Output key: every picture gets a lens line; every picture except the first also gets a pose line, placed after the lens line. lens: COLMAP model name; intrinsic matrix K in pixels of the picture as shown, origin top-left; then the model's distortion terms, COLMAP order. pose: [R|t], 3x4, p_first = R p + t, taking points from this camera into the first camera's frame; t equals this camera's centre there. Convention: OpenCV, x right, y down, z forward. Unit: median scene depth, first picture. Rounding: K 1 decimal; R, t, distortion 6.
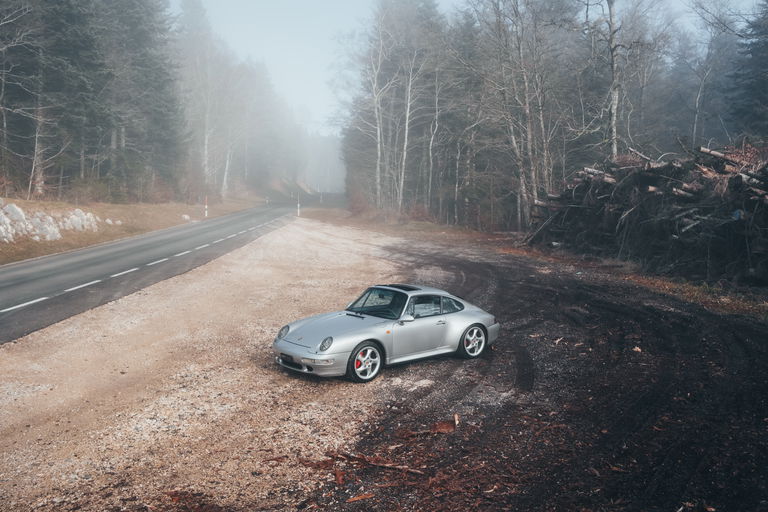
lens RADIAL K [[756.0, 0, 384.0], [0, 756.0, 256.0], [0, 0, 1]] dist [-0.066654, 0.189650]
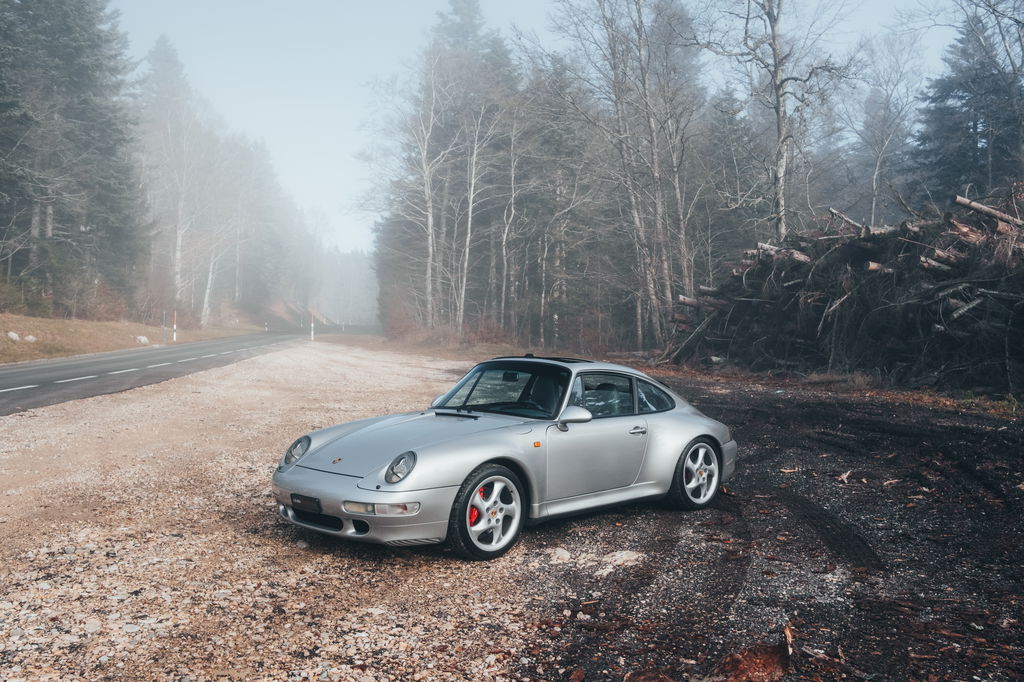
lens RADIAL K [[1008.0, 0, 512.0], [0, 1008.0, 341.0], [0, 0, 1]] dist [-0.066654, 0.189650]
pose [[0.996258, 0.001715, 0.086414, -0.022890], [0.004677, 0.997268, -0.073715, 0.031679], [-0.086304, 0.073843, 0.993528, 0.154861]]
